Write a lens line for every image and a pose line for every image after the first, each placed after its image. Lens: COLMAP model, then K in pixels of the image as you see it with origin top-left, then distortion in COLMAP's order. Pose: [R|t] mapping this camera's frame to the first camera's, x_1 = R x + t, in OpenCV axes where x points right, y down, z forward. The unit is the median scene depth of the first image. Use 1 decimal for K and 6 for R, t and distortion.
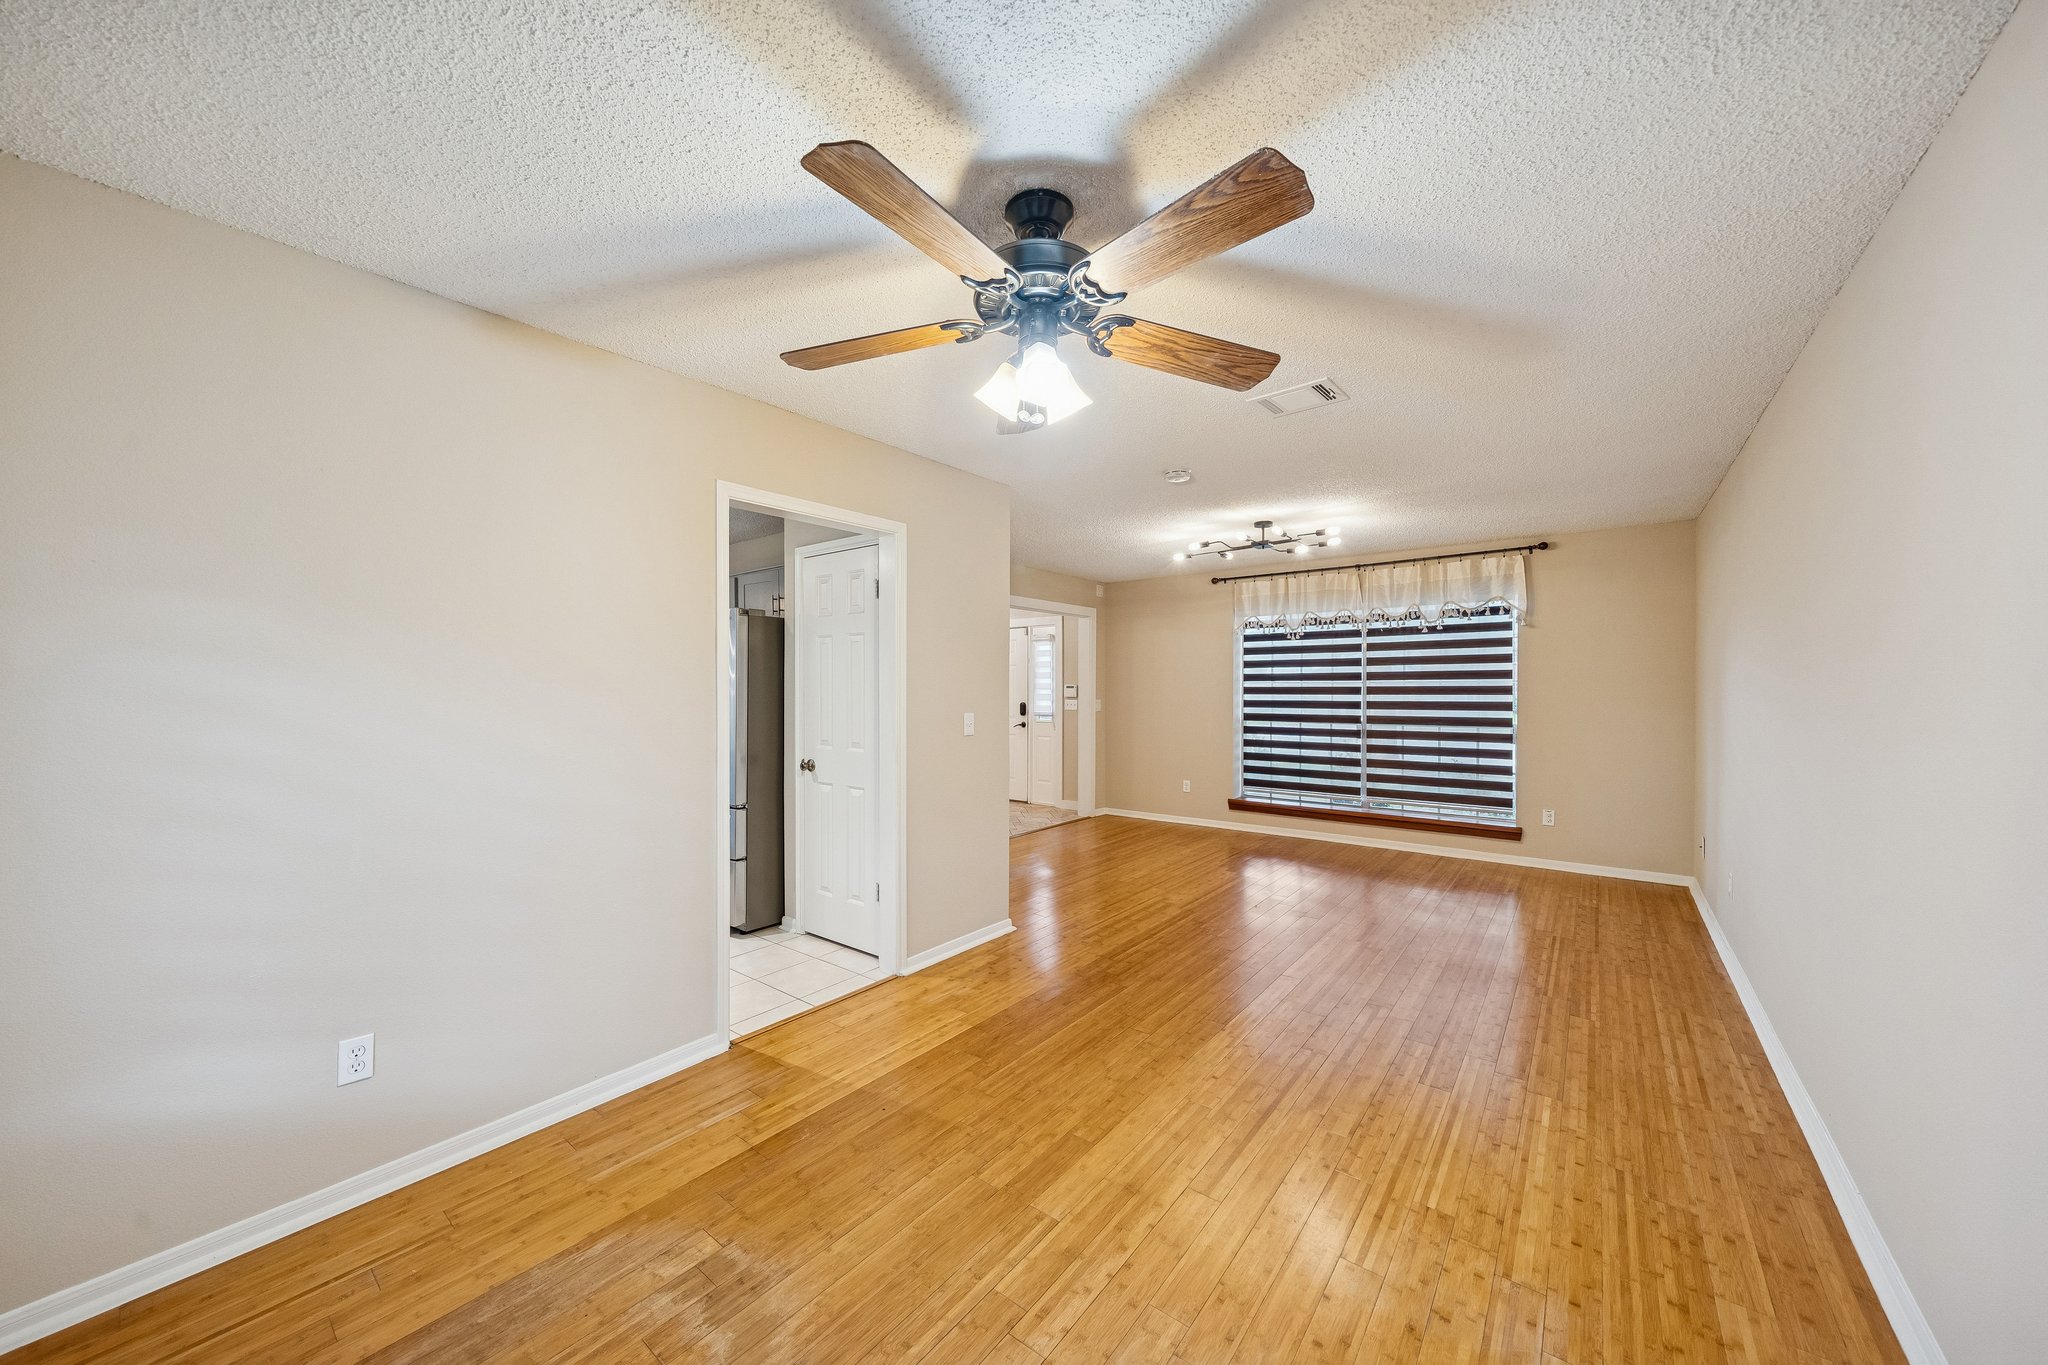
lens RADIAL K [[707.2, 0, 1026.1], [0, 707.2, 694.3], [0, 0, 1]] dist [0.000581, -0.000092]
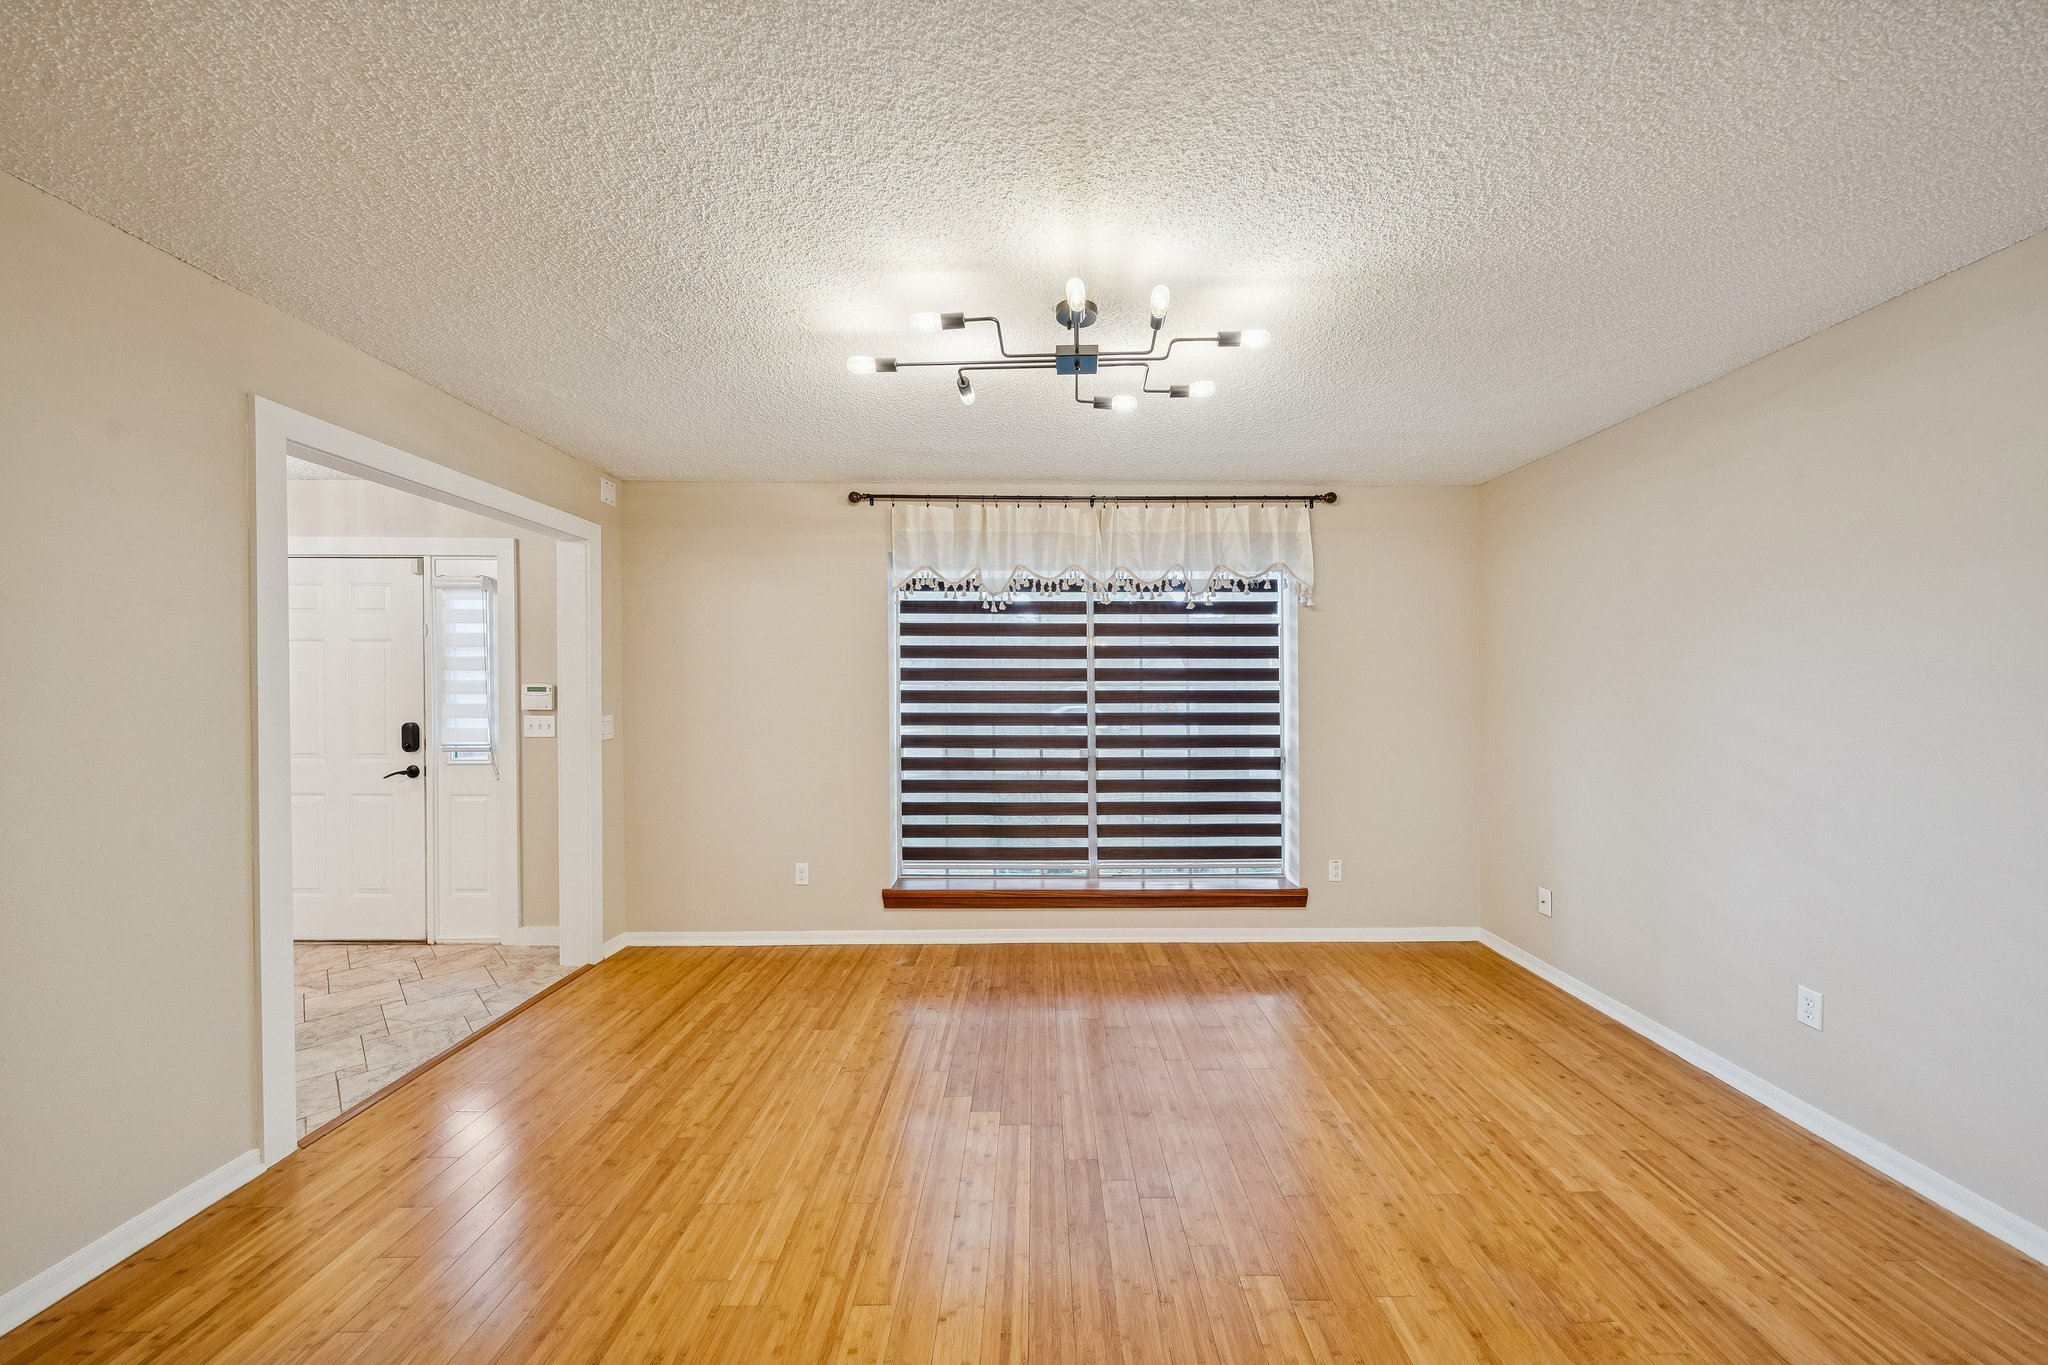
lens RADIAL K [[708.4, 0, 1041.0], [0, 708.4, 702.9], [0, 0, 1]] dist [-0.005888, 0.000198]
pose [[0.779065, -0.009804, 0.626866, 0.035205], [0.002917, 0.999924, 0.012012, -0.007437], [-0.626936, -0.007530, 0.779034, 0.512528]]
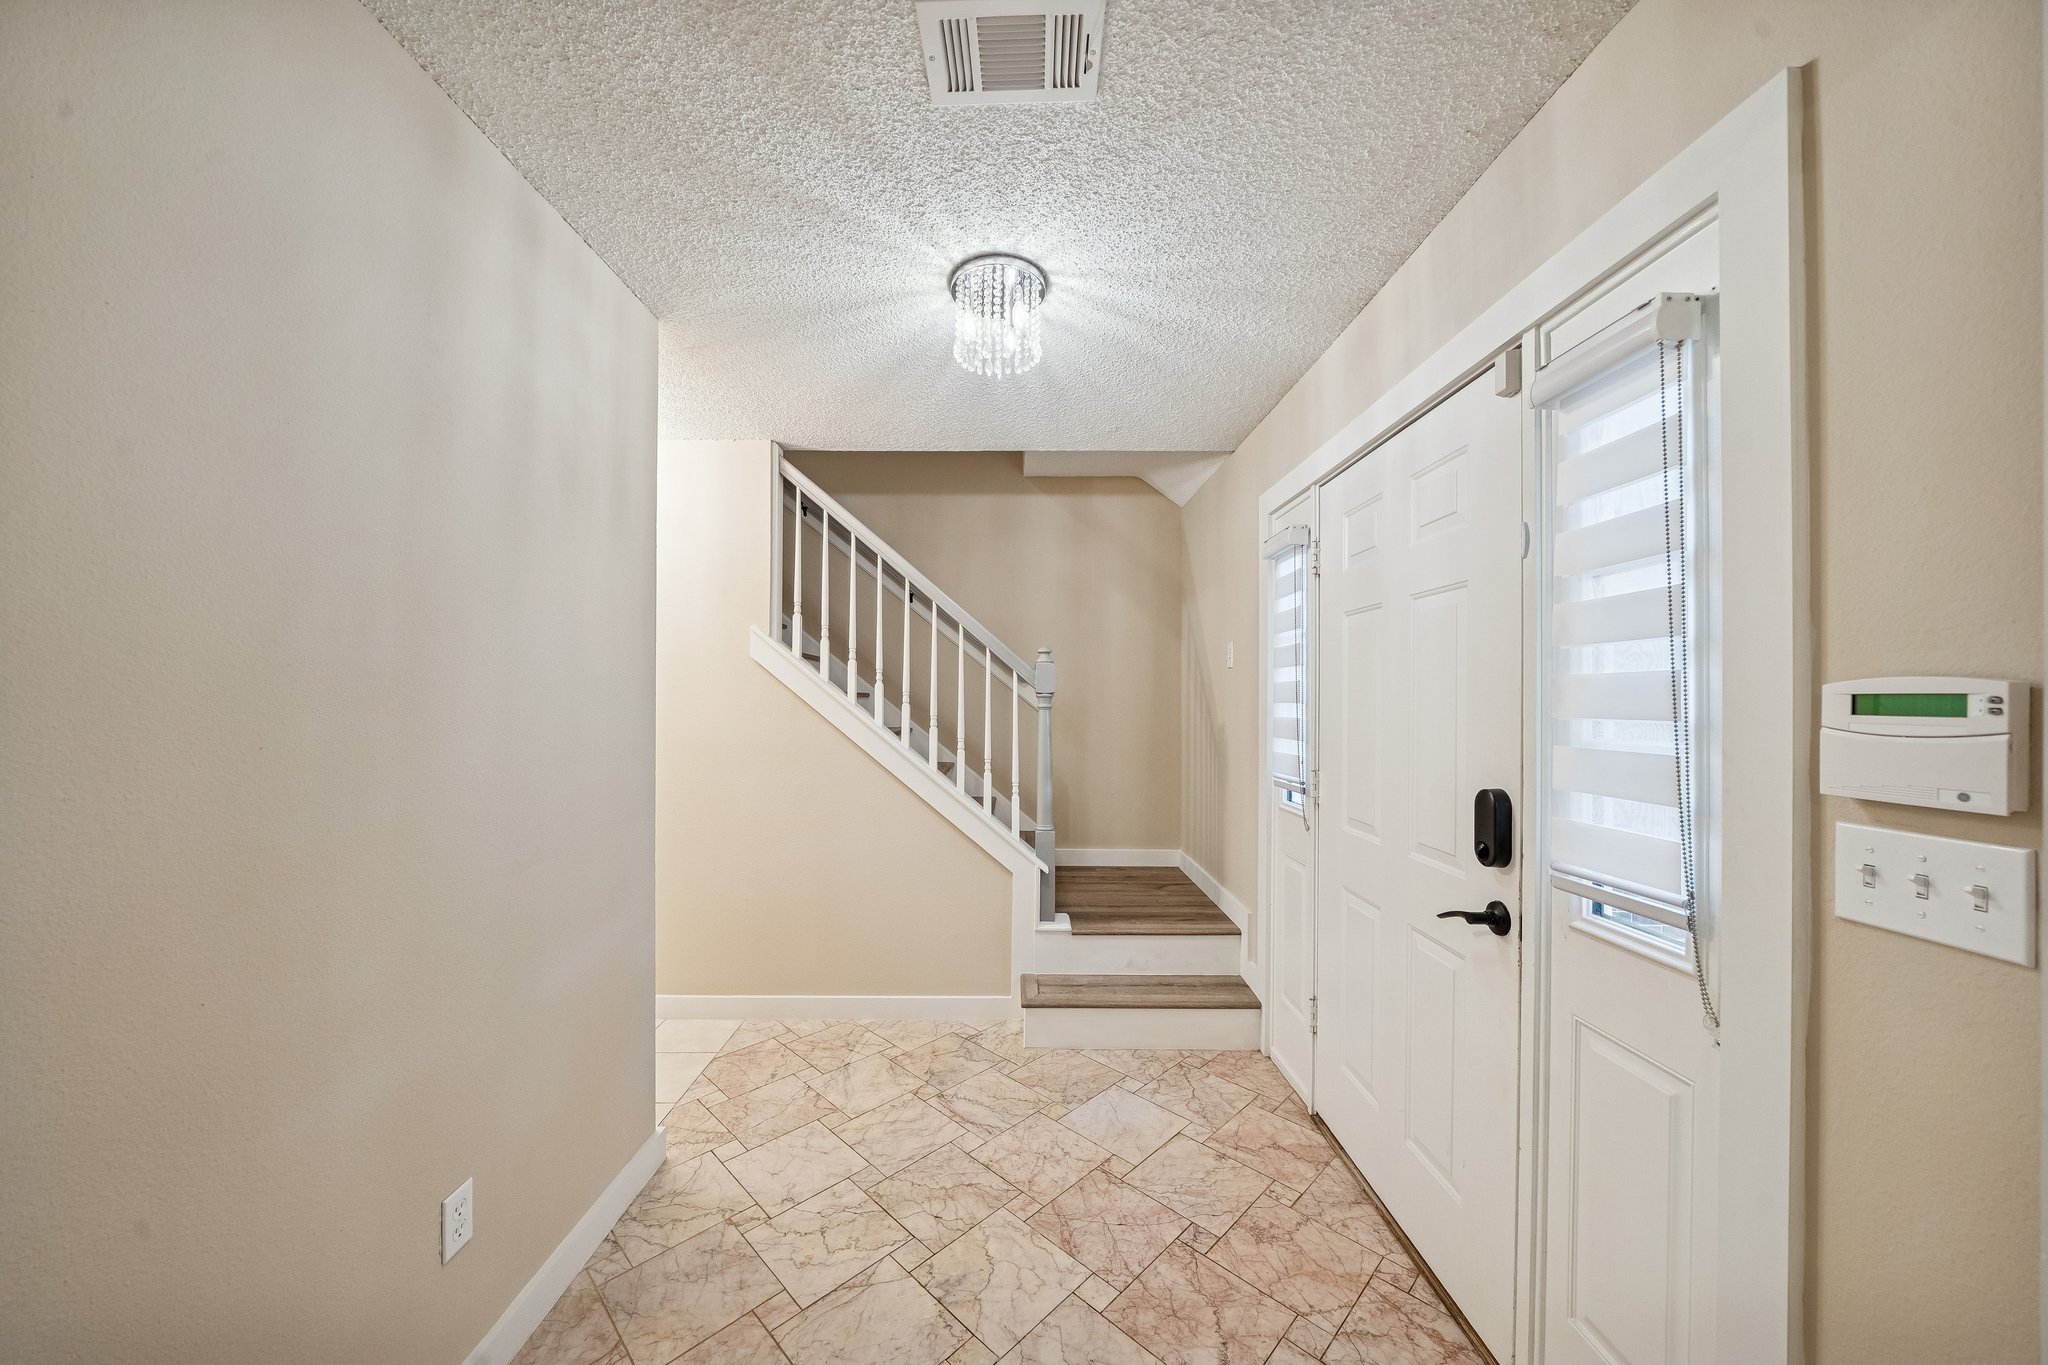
lens RADIAL K [[708.4, 0, 1021.3], [0, 708.4, 691.5], [0, 0, 1]] dist [-0.005888, 0.000198]
pose [[0.627553, -0.002590, -0.778569, 0.075436], [-0.012766, 0.999826, -0.013616, -0.011720], [0.778469, 0.018483, 0.627411, 1.039861]]
